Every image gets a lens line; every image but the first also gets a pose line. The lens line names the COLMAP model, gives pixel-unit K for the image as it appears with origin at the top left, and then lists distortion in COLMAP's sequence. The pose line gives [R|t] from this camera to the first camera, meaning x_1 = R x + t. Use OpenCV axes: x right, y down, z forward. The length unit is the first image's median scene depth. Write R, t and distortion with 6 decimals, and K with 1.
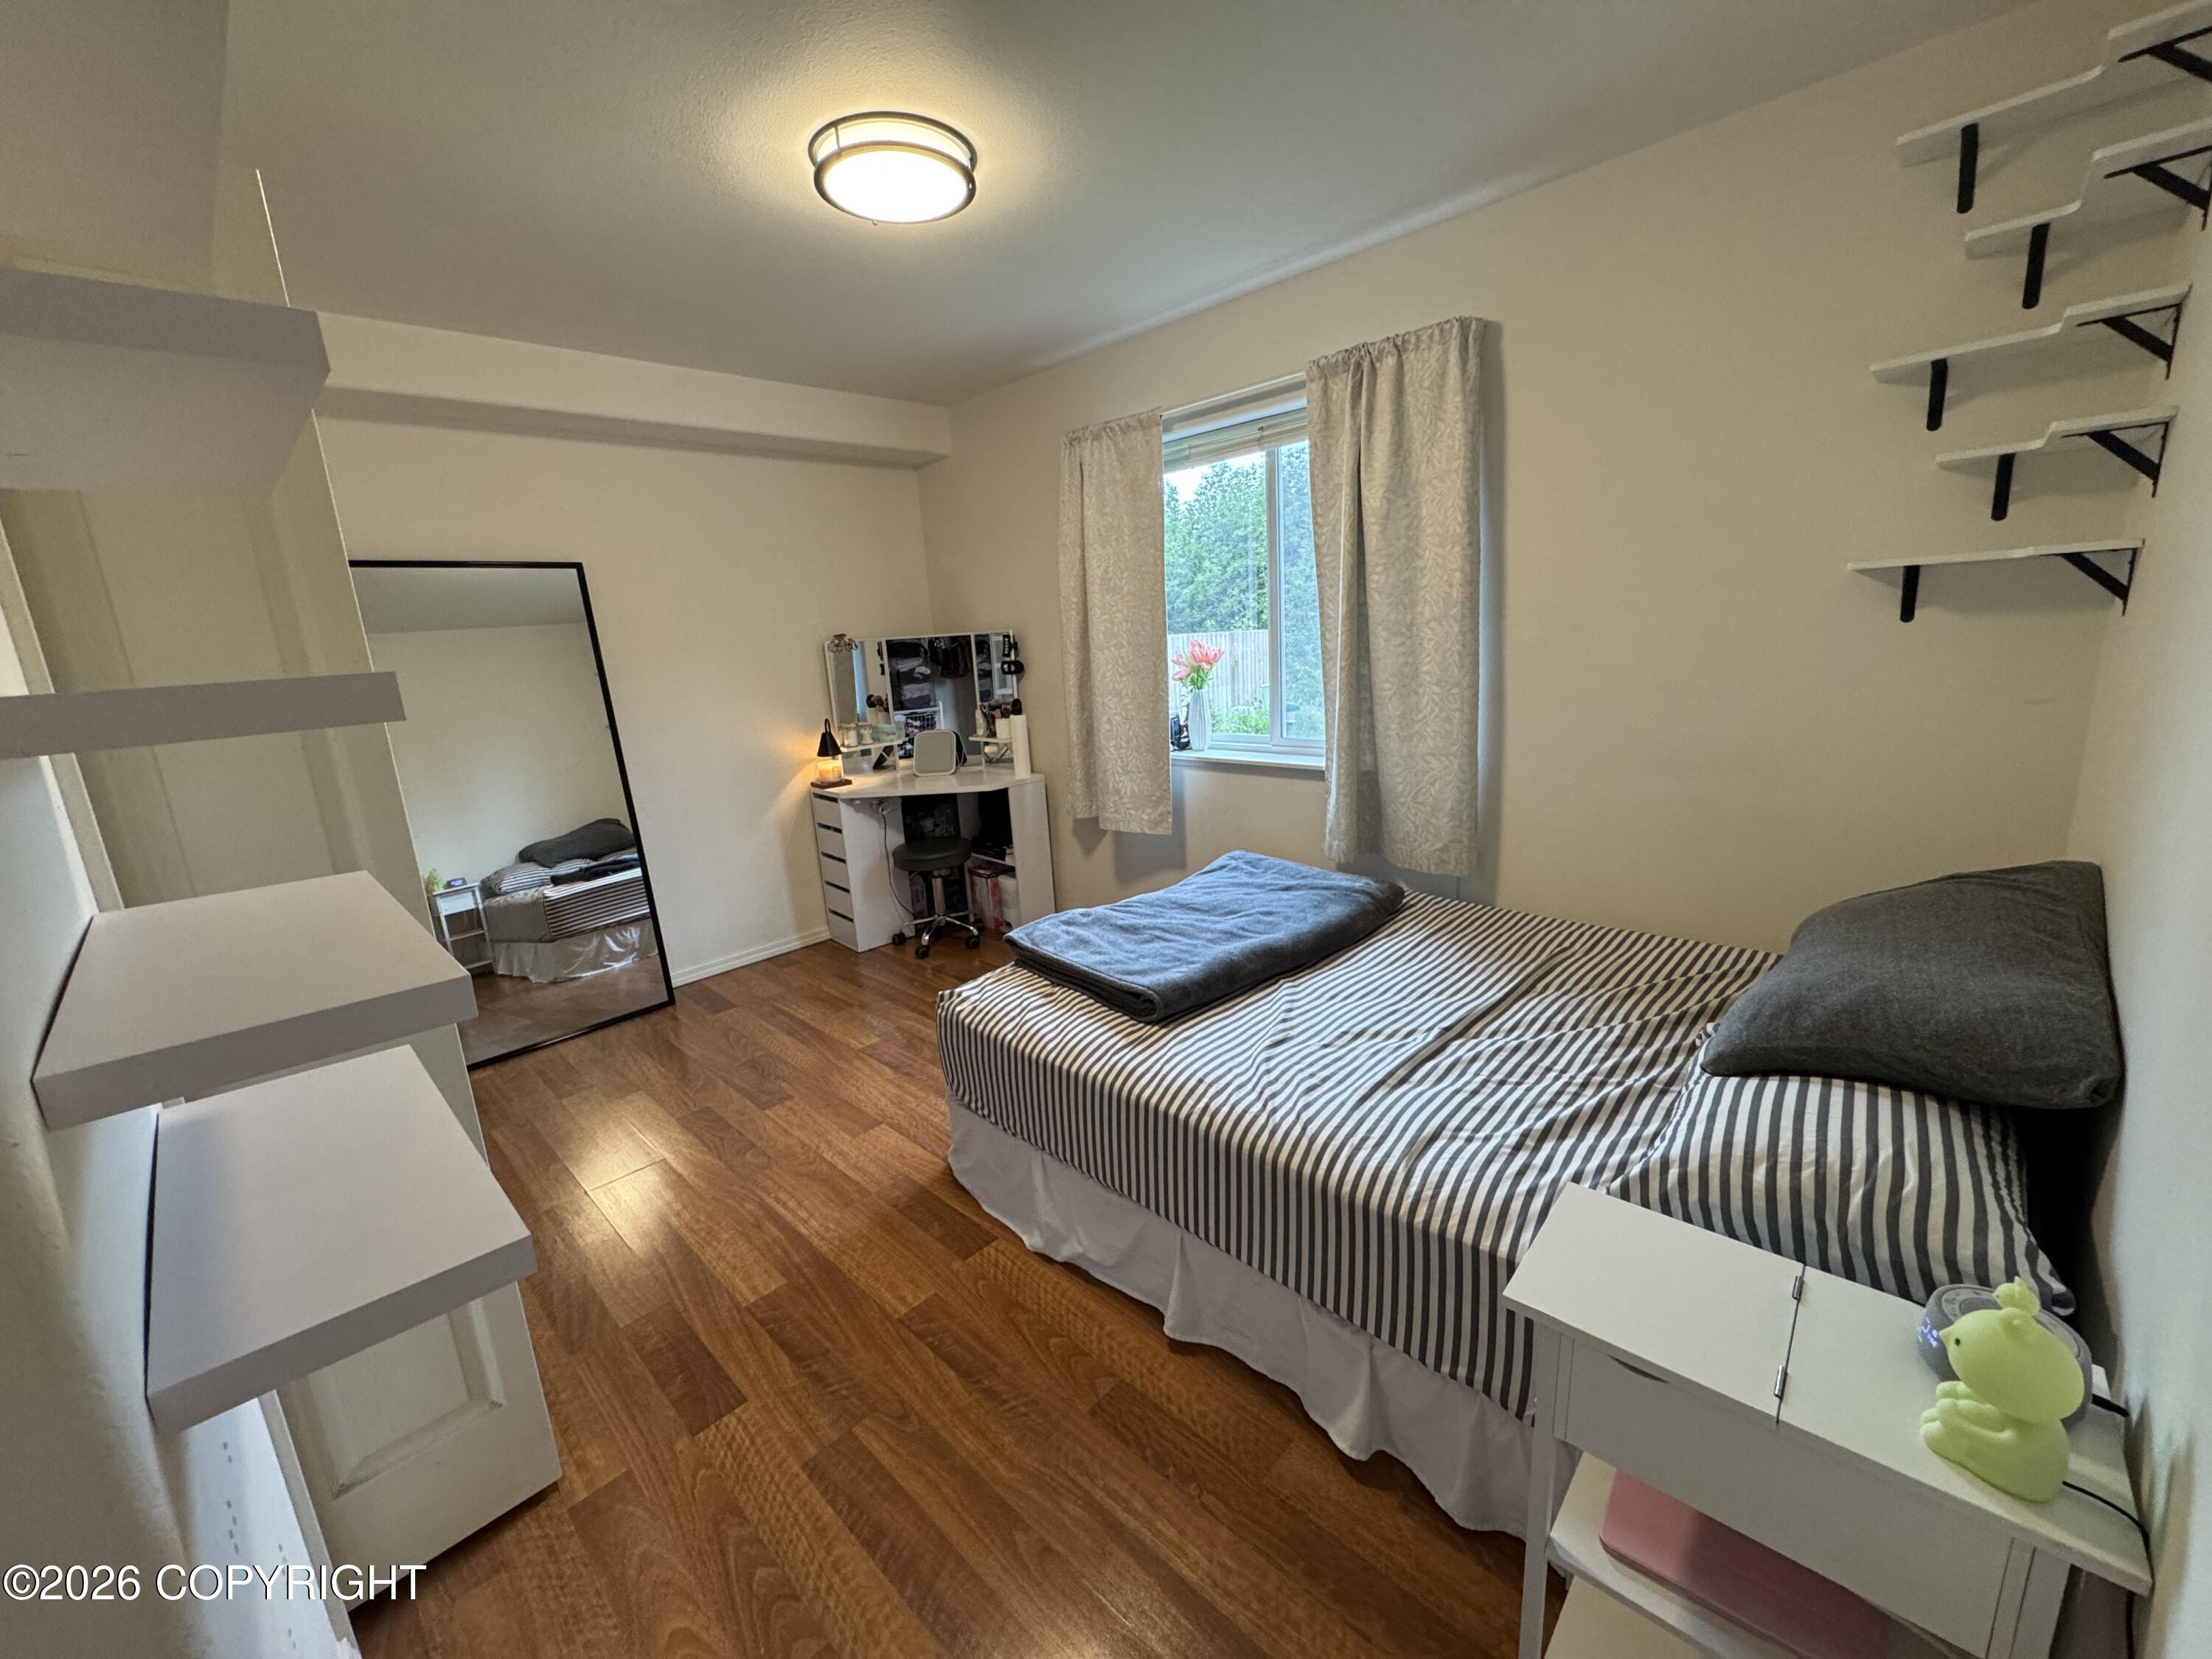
lens RADIAL K [[876.8, 0, 1104.8], [0, 876.8, 833.7], [0, 0, 1]] dist [-0.003126, 0.000125]
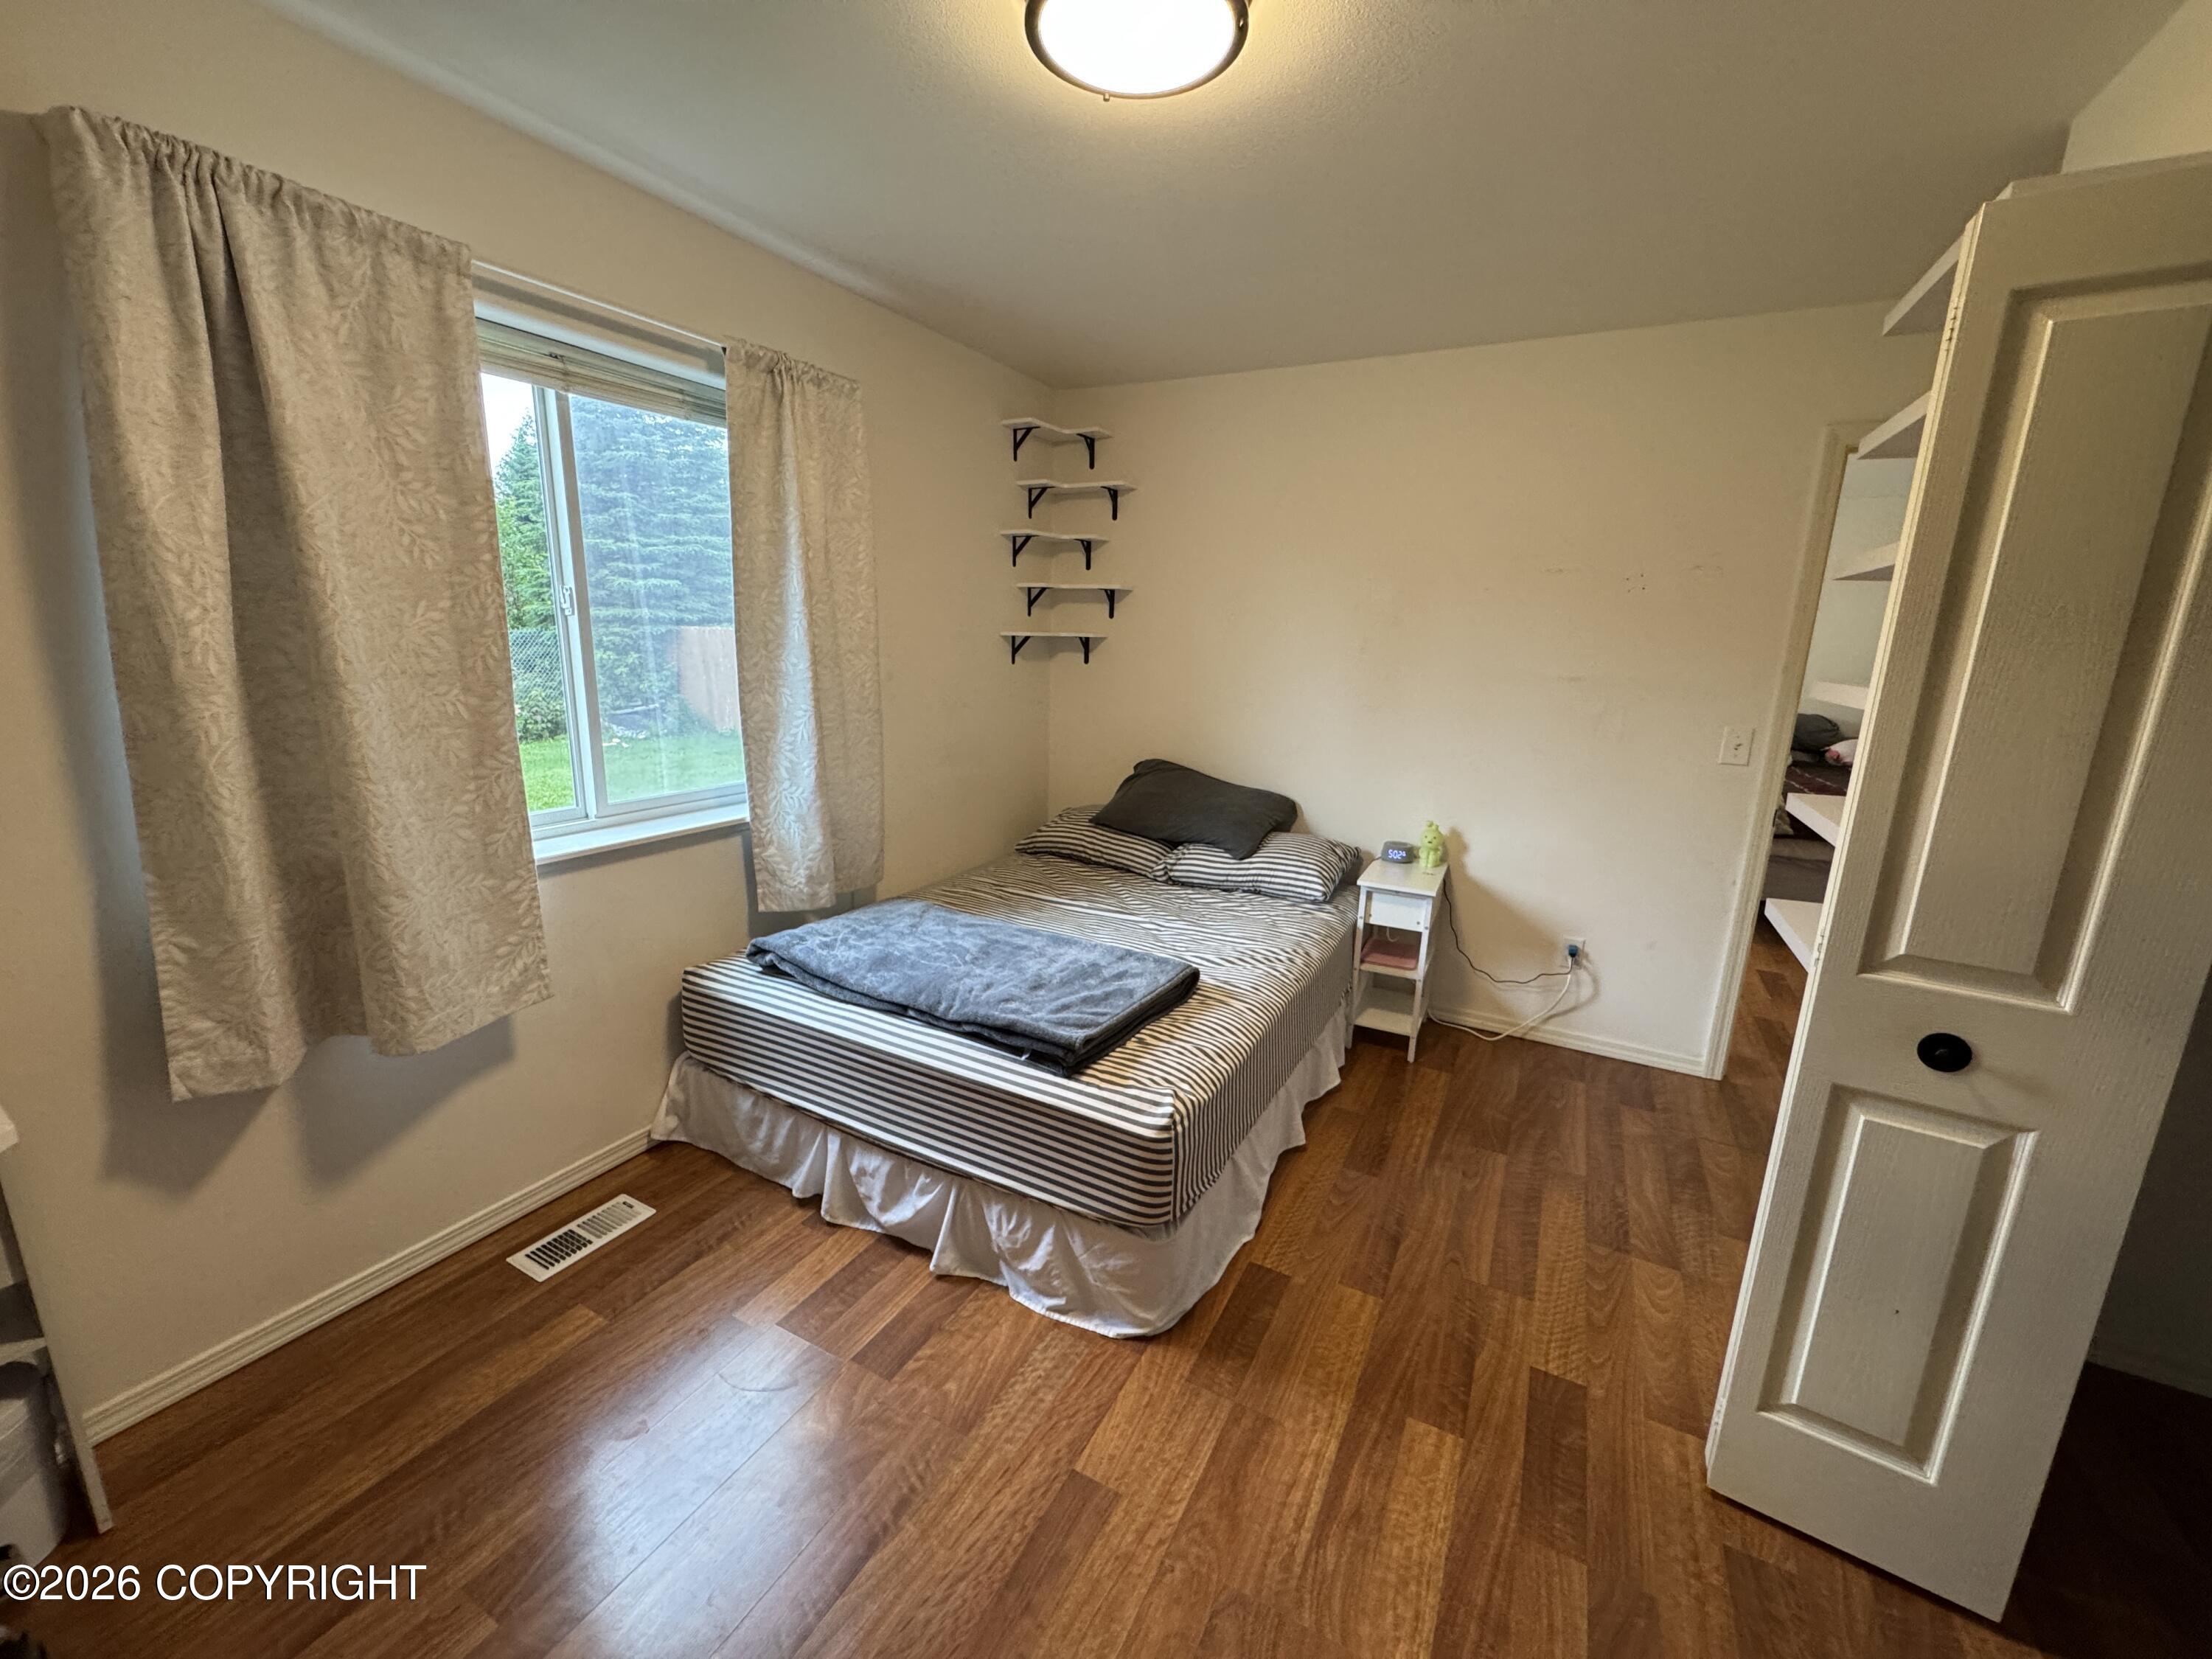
lens RADIAL K [[876.8, 0, 1101.1], [0, 876.8, 827.5], [0, 0, 1]] dist [-0.003126, 0.000125]
pose [[-0.275869, -0.164313, 0.947047, -0.932498], [0.201289, 0.953558, 0.224077, -0.268832], [-0.939883, 0.252446, -0.229983, 1.251104]]
